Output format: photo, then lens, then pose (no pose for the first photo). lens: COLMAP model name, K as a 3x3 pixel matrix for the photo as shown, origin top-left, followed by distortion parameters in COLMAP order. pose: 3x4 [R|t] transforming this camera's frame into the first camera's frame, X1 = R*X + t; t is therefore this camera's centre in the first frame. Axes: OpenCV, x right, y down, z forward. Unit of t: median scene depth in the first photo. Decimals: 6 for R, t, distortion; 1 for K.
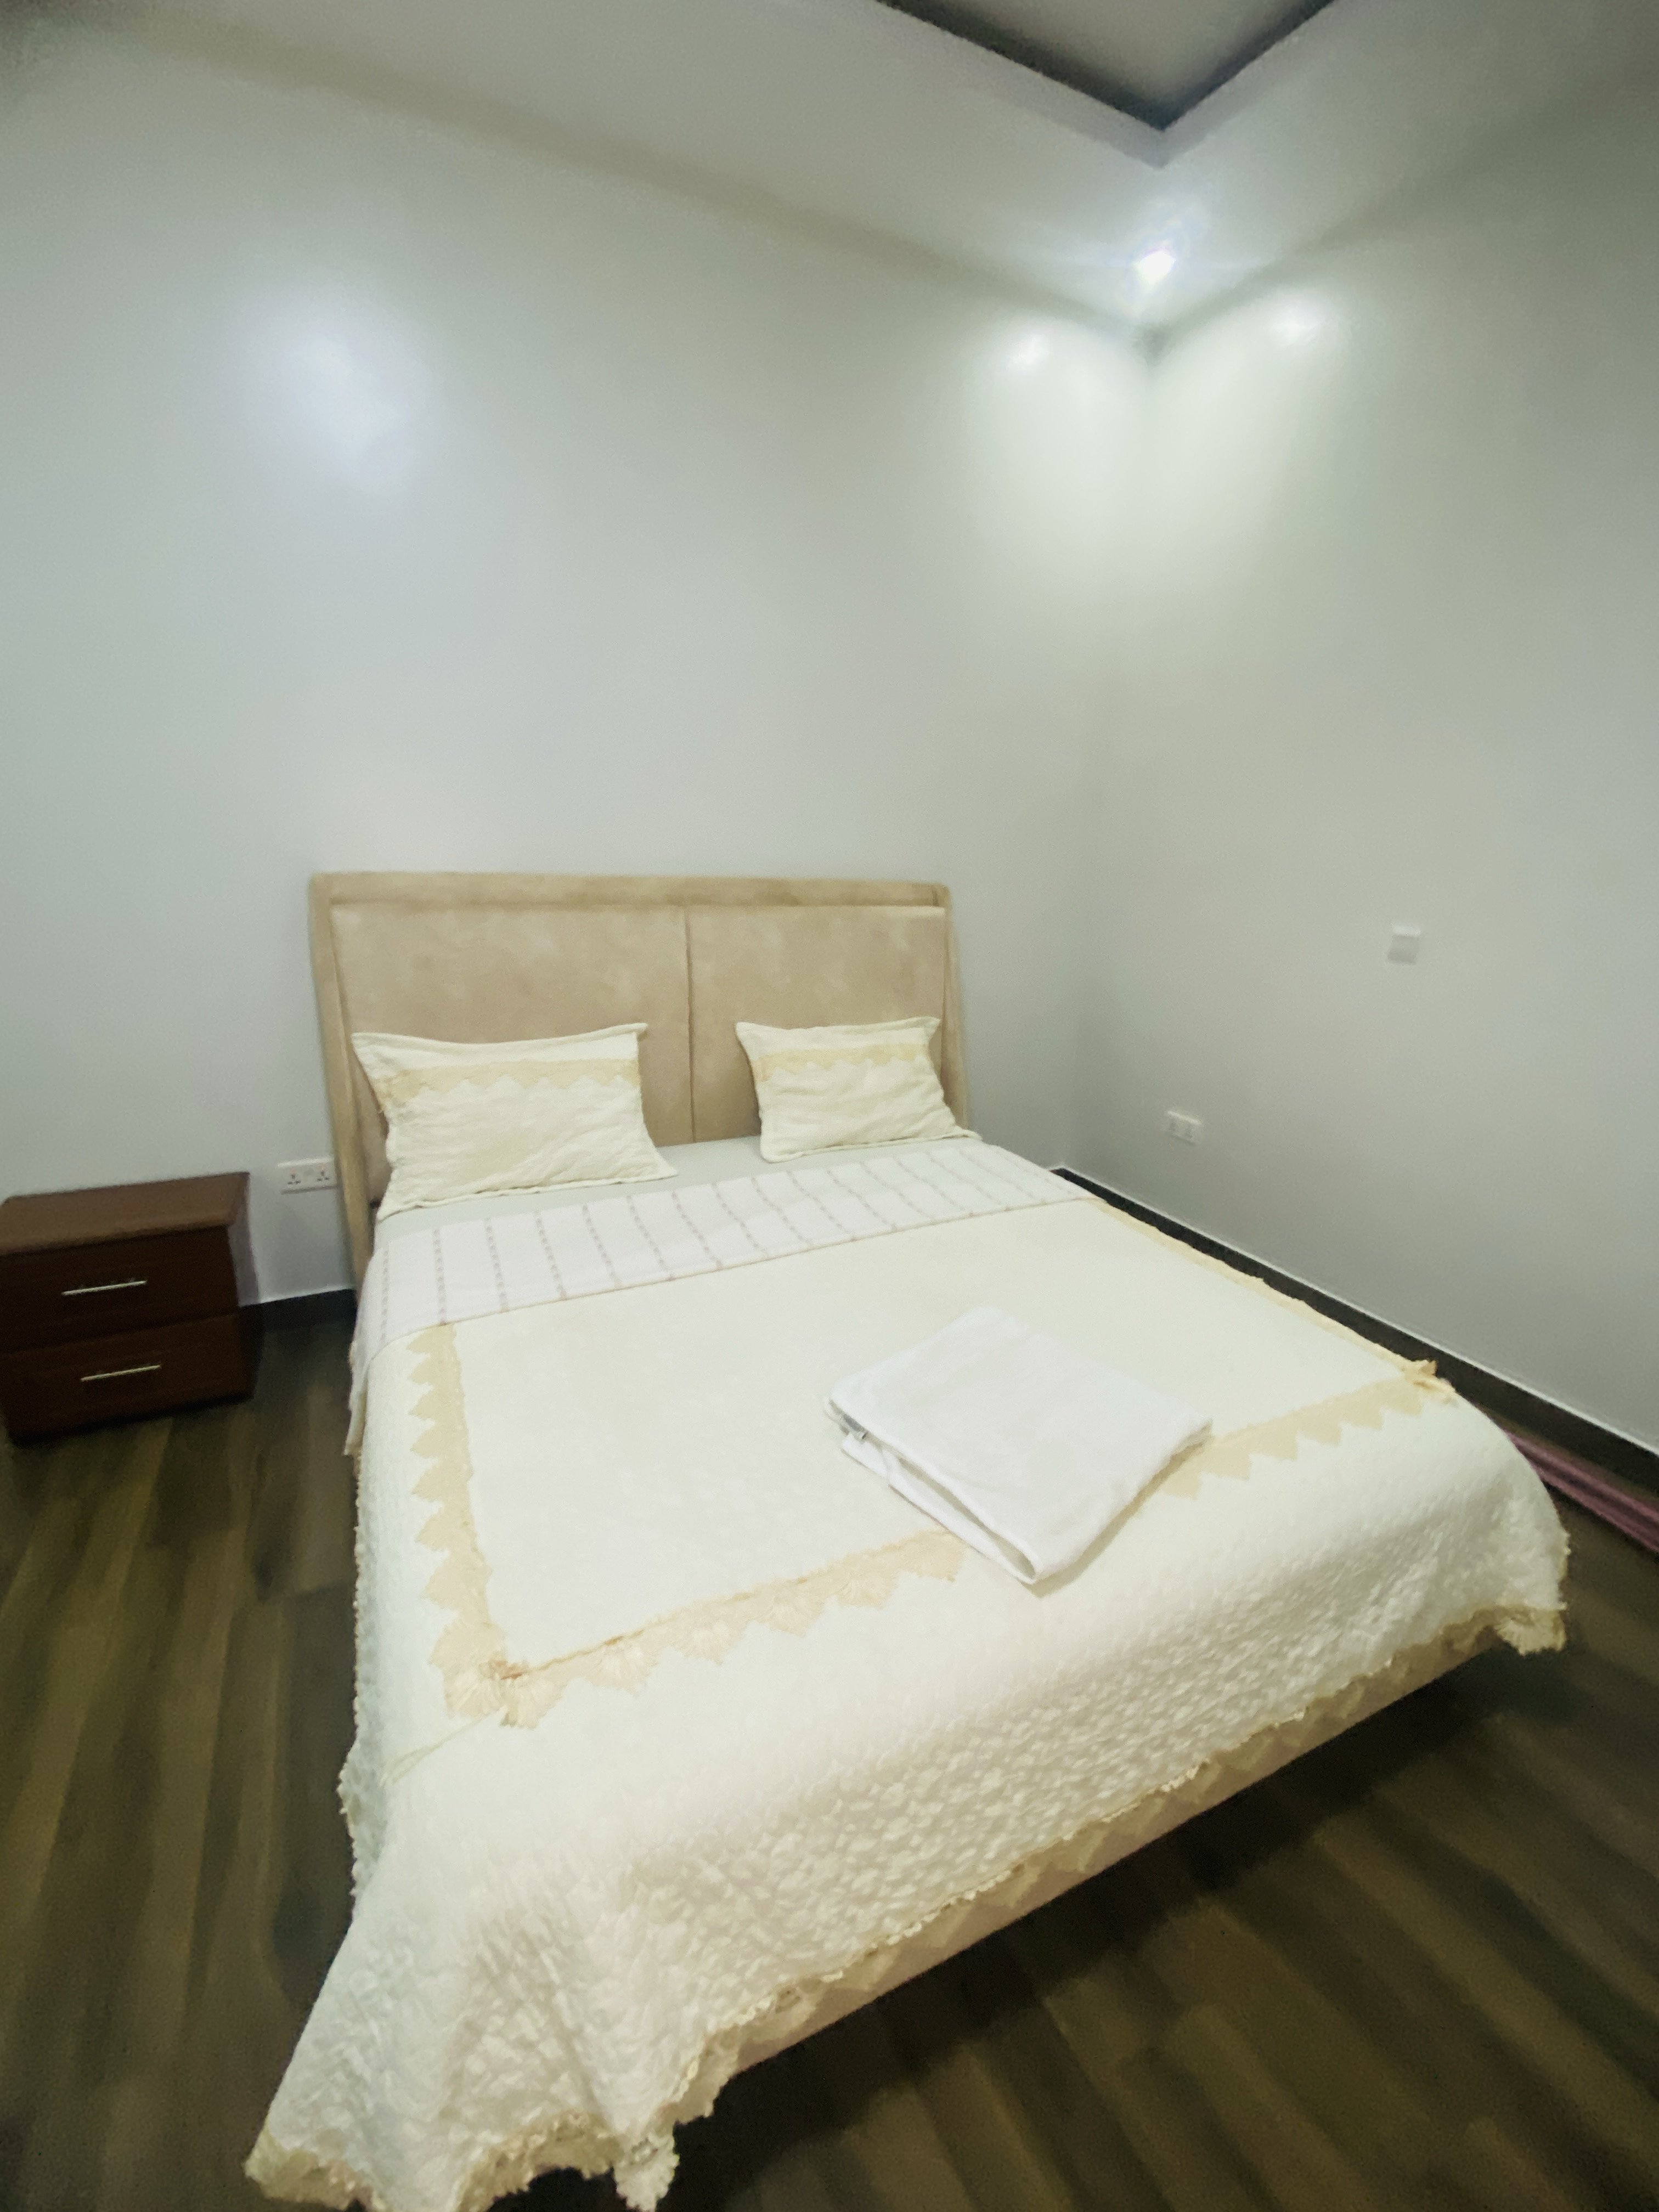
lens RADIAL K [[889.3, 0, 815.0], [0, 889.3, 1101.3], [0, 0, 1]] dist [0.026186, -0.022738]
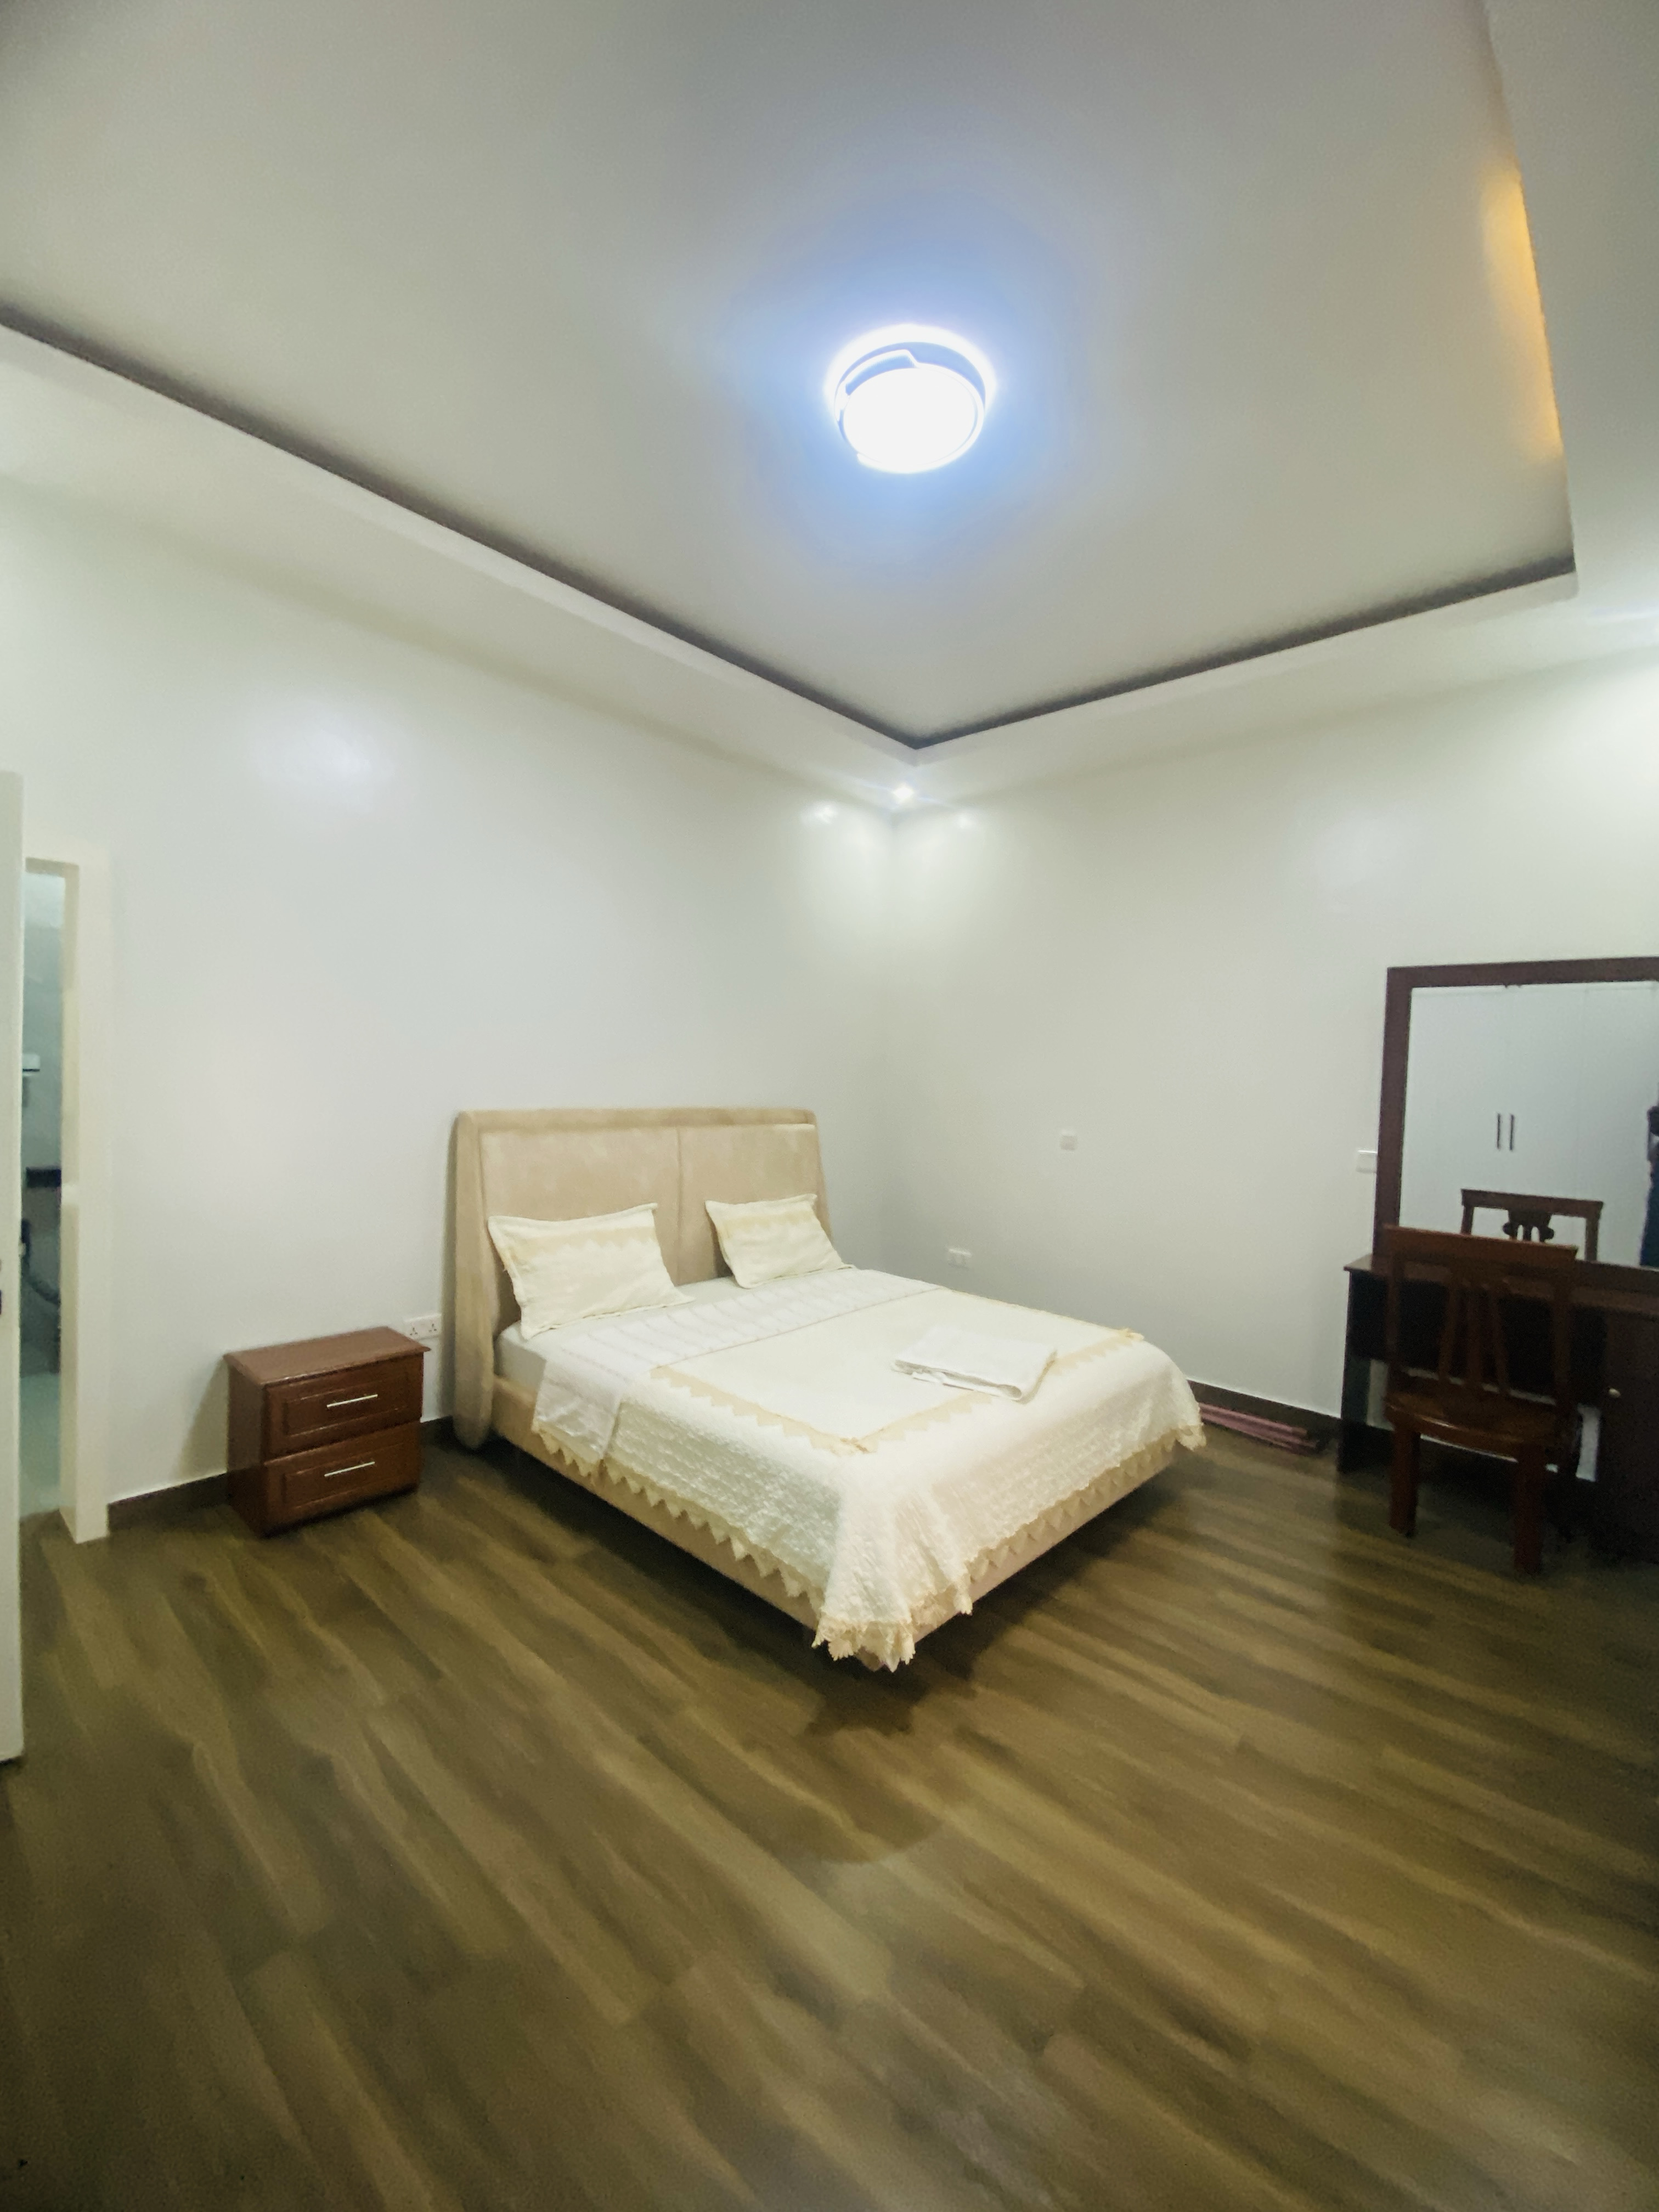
lens RADIAL K [[916.5, 0, 804.7], [0, 916.5, 1110.0], [0, 0, 1]] dist [0.036273, -0.033793]
pose [[0.933061, -0.016950, 0.359320, -0.528033], [0.099940, 0.971779, -0.213678, 0.118857], [-0.345557, 0.235285, 0.908422, -0.547182]]
